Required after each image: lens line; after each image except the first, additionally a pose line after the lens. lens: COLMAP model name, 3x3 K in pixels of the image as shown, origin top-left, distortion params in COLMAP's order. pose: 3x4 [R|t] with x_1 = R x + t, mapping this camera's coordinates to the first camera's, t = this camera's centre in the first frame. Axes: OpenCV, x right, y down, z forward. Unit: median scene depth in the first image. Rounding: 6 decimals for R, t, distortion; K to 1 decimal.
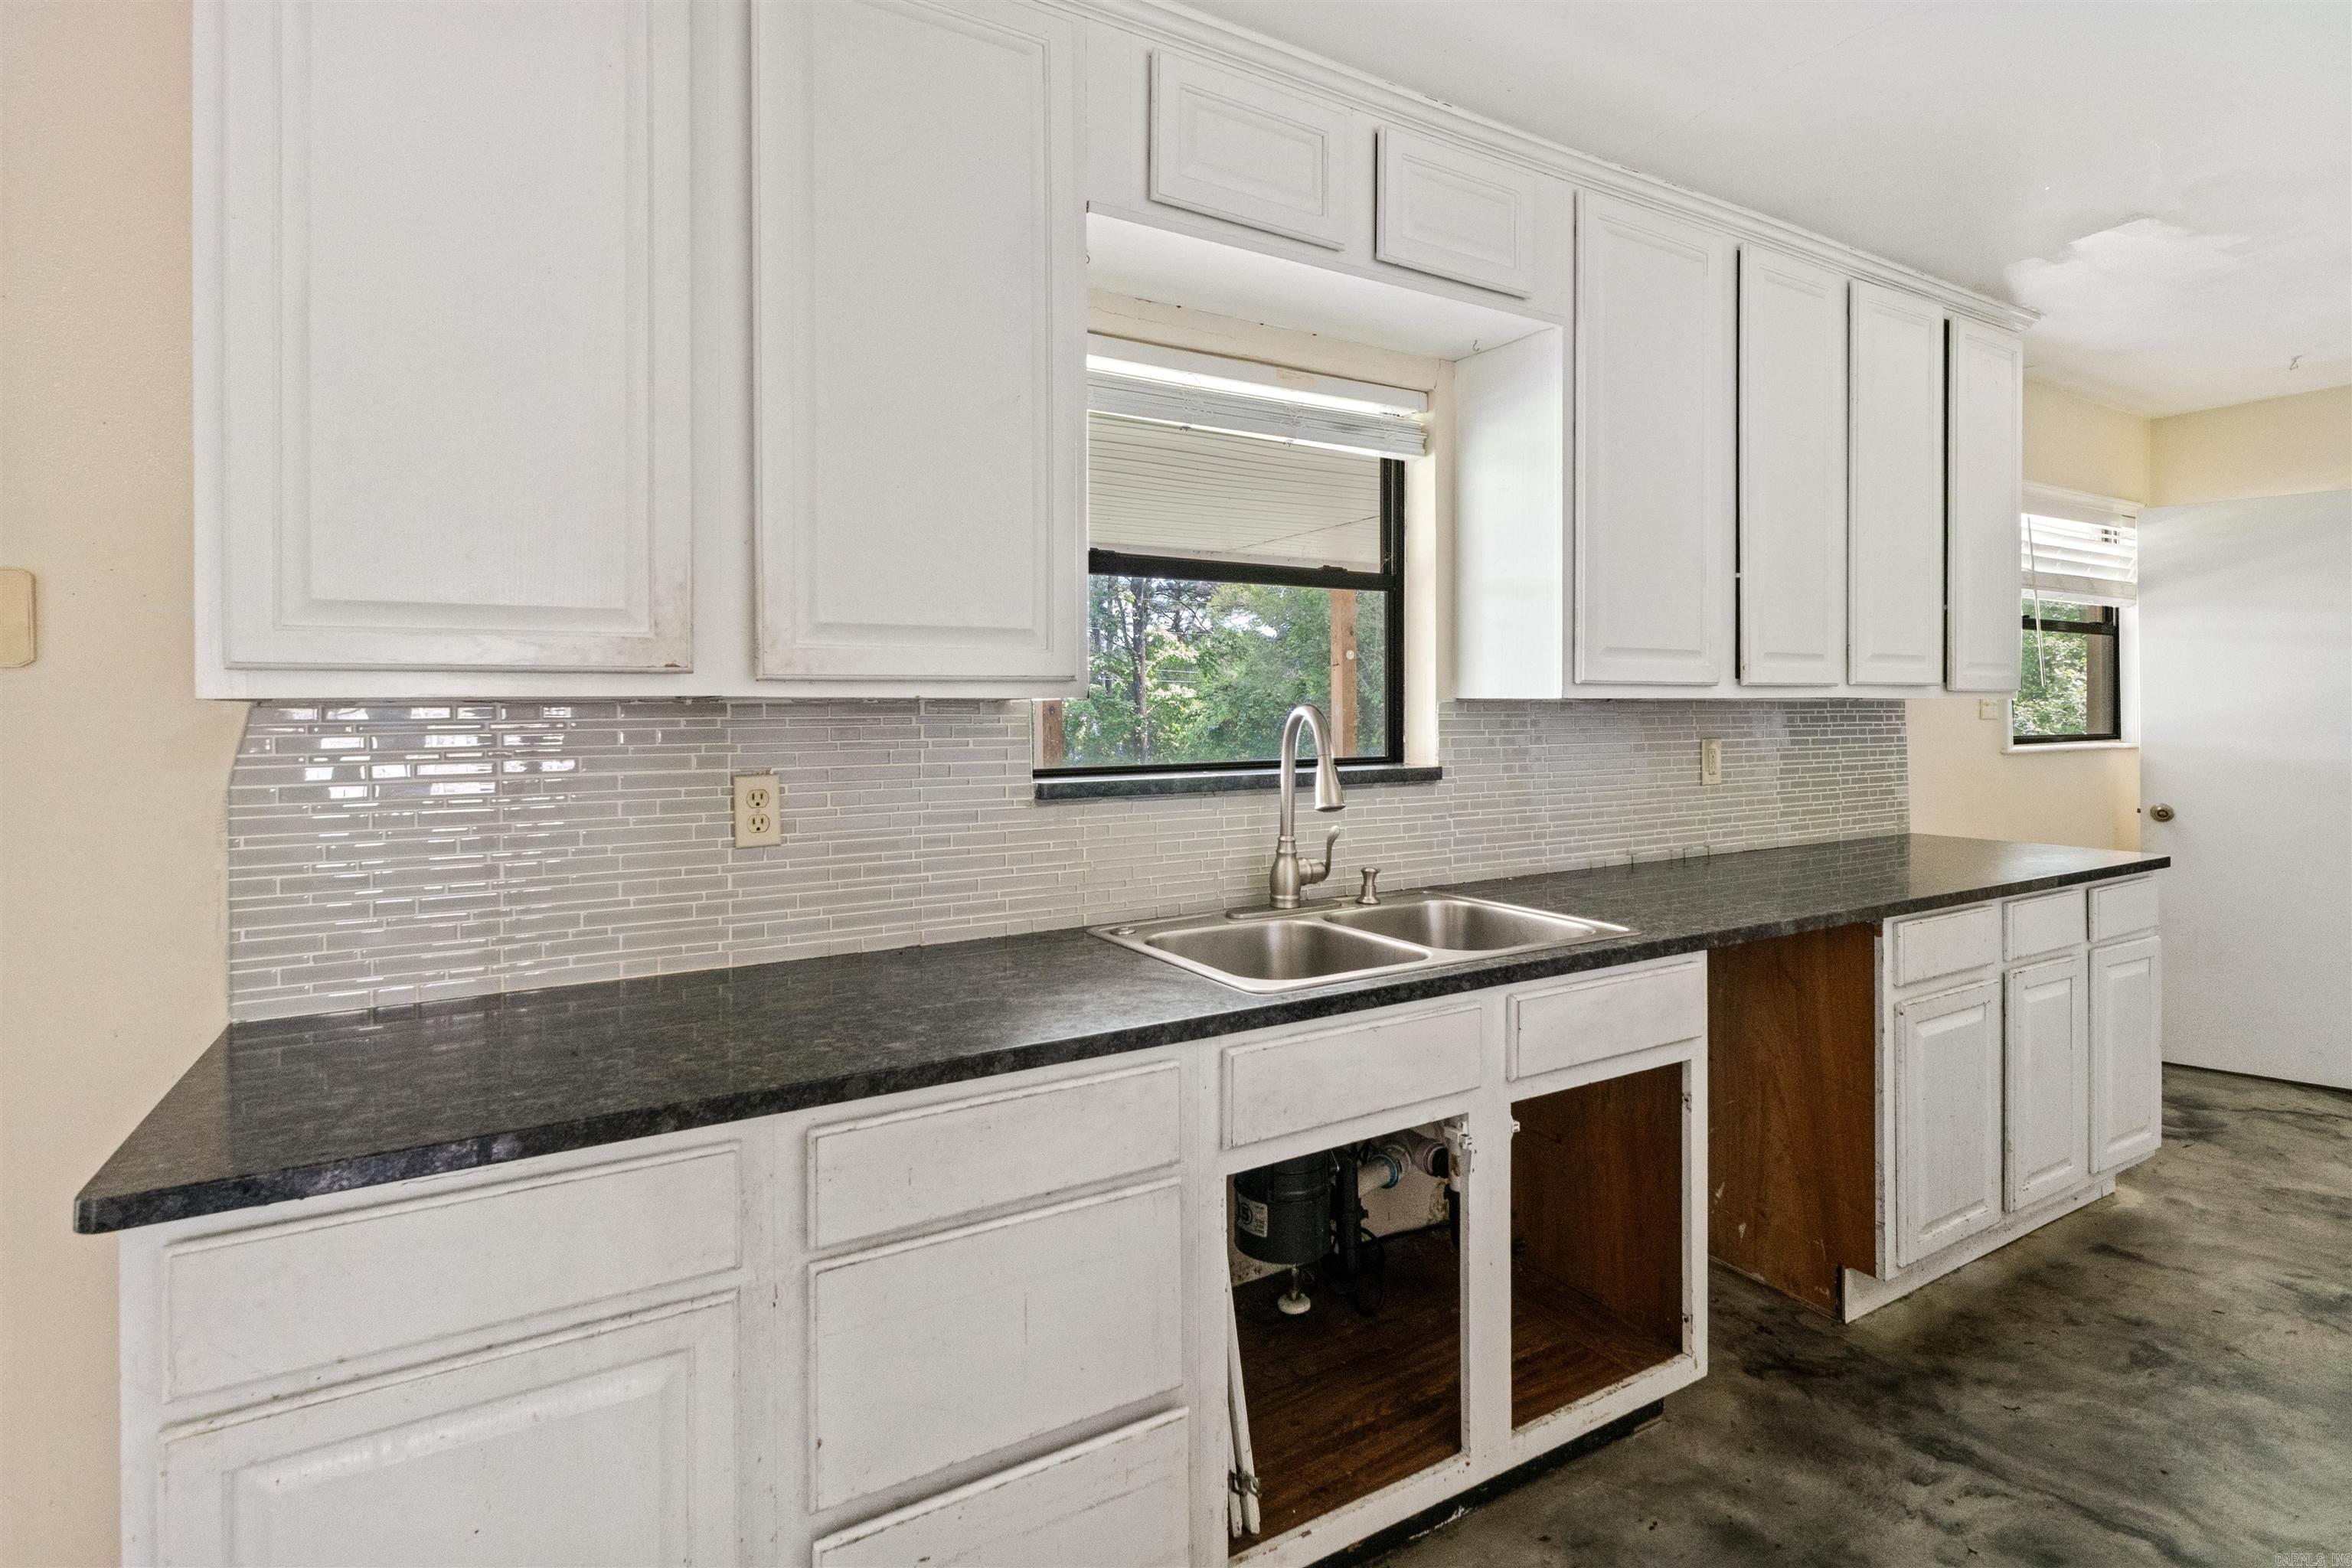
lens RADIAL K [[1110.8, 0, 1163.4], [0, 1110.8, 711.8], [0, 0, 1]] dist [-0.001900, 0.000014]
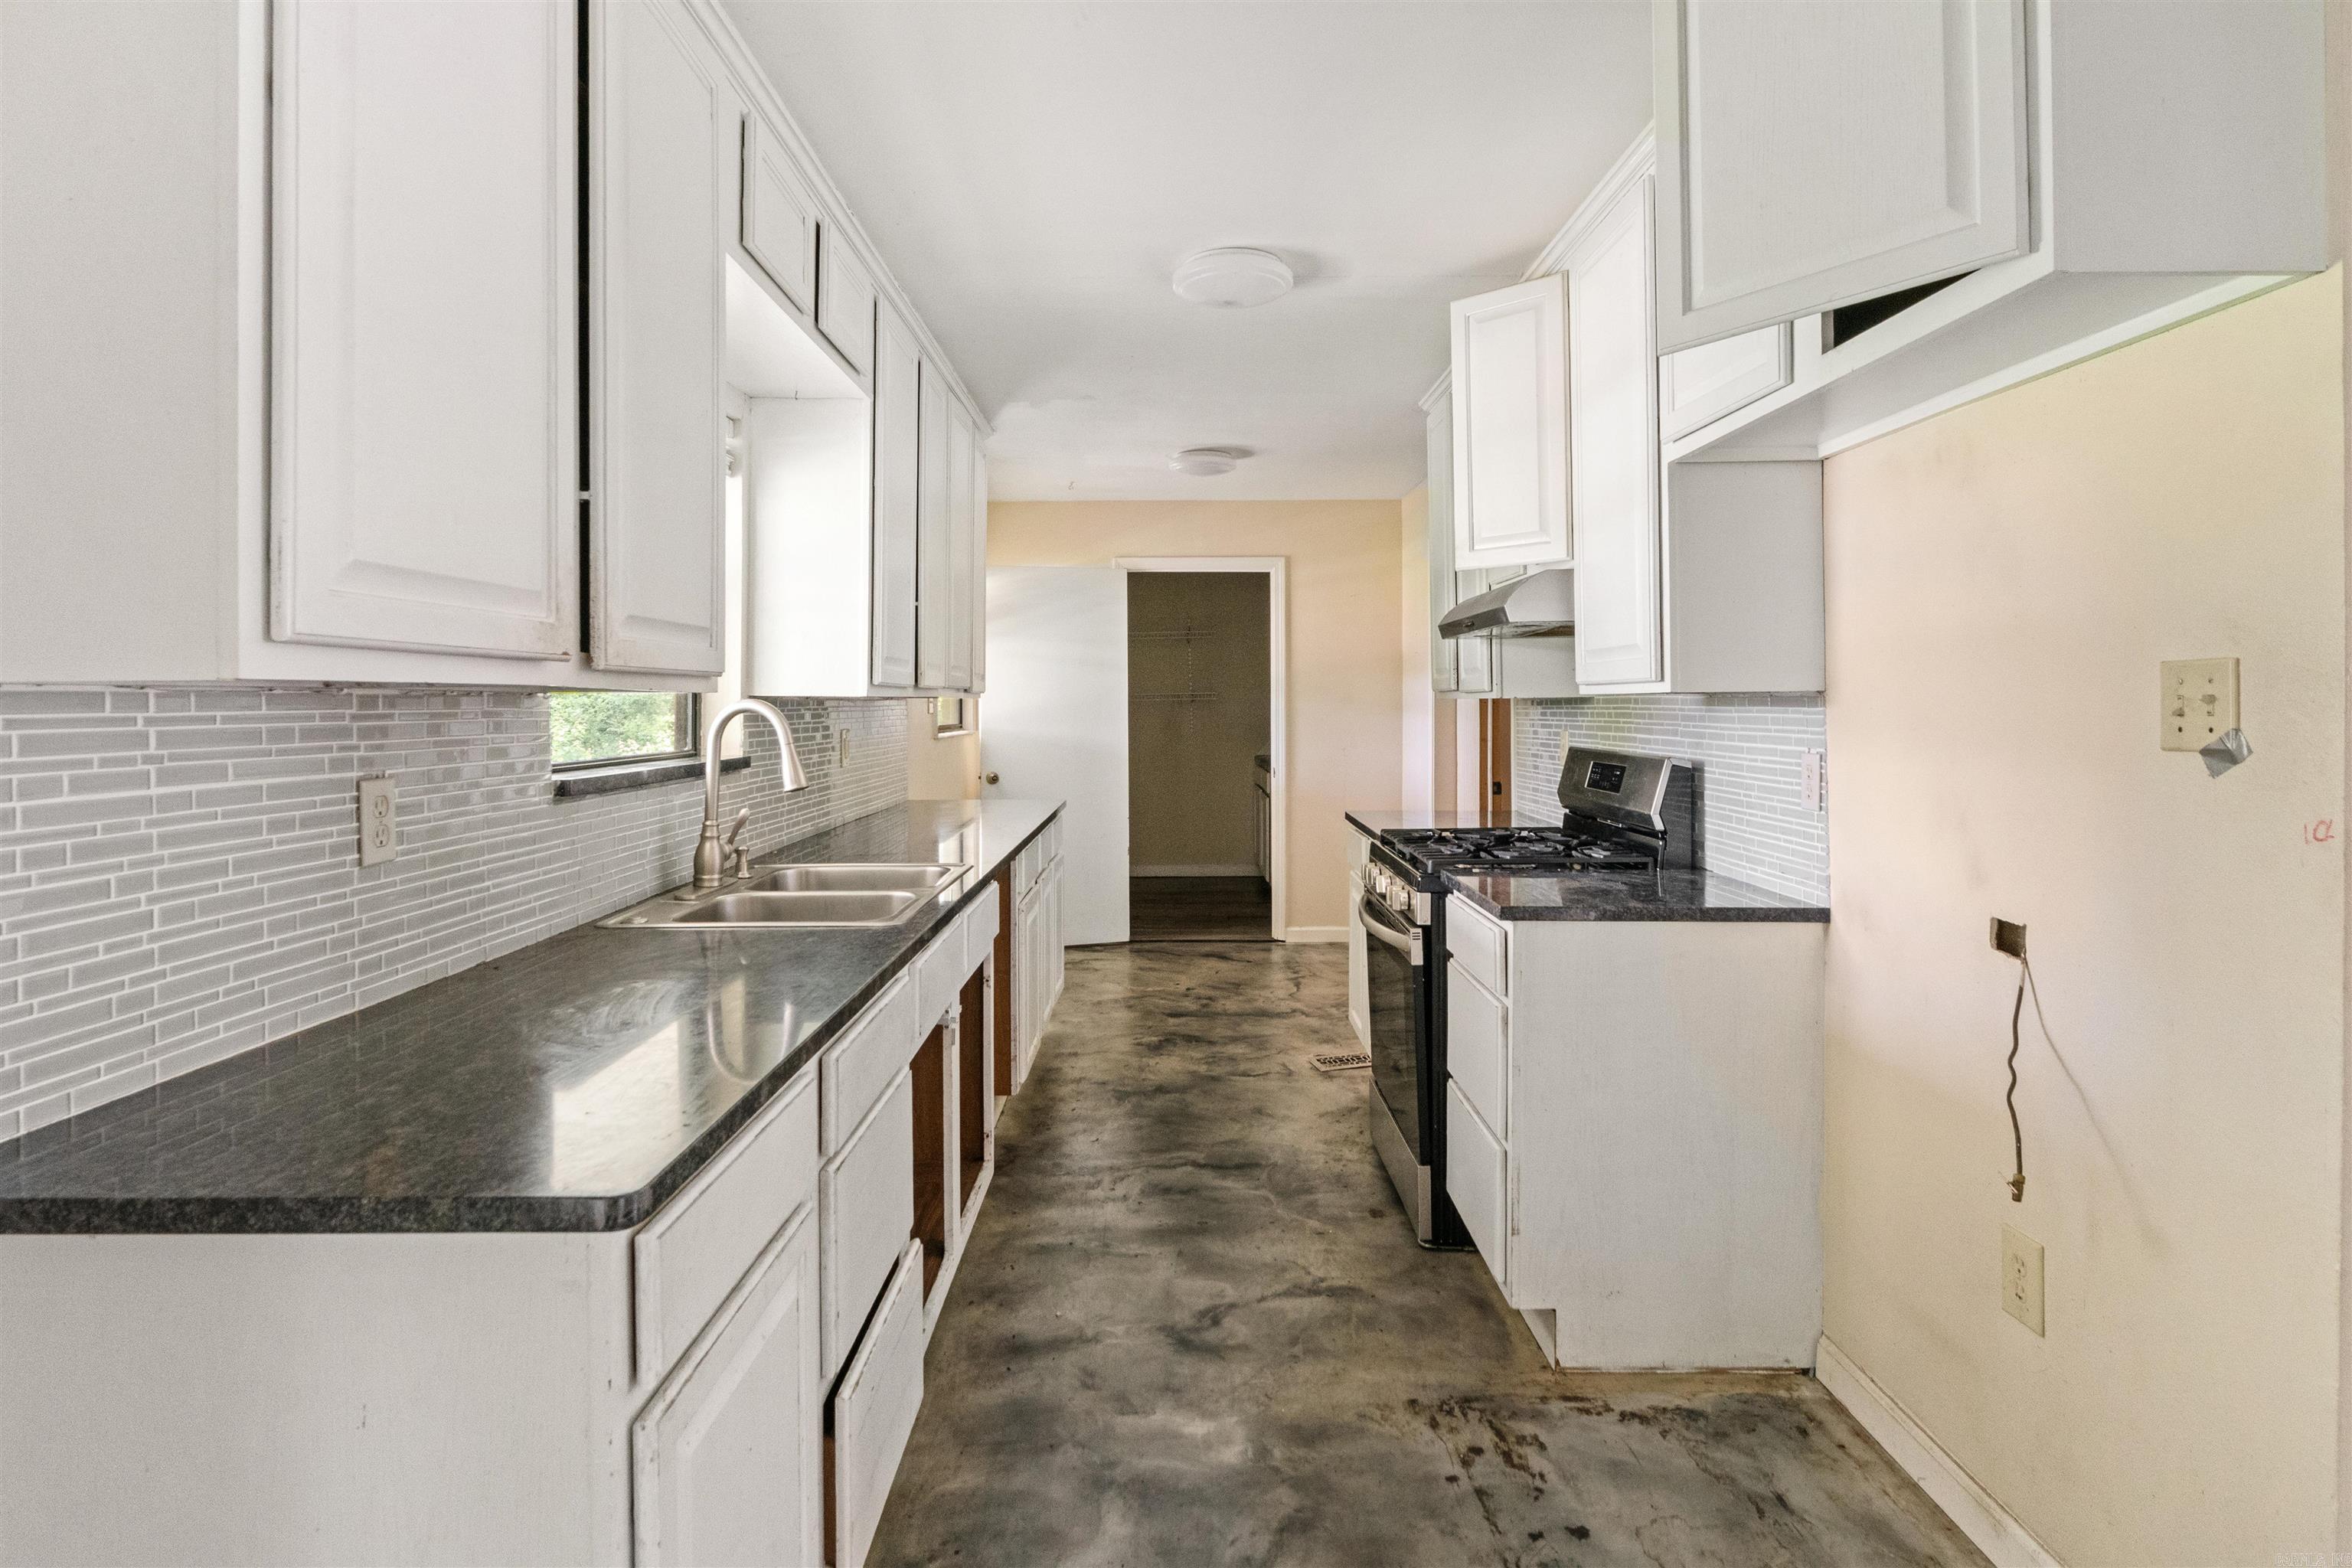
lens RADIAL K [[1223.6, 0, 1157.4], [0, 1223.6, 700.4], [0, 0, 1]] dist [-0.000723, -0.000298]
pose [[0.514271, 0.009463, 0.857576, -0.810091], [-0.007004, 0.999952, -0.006834, -0.000789], [-0.857599, -0.002492, 0.514312, 0.010365]]
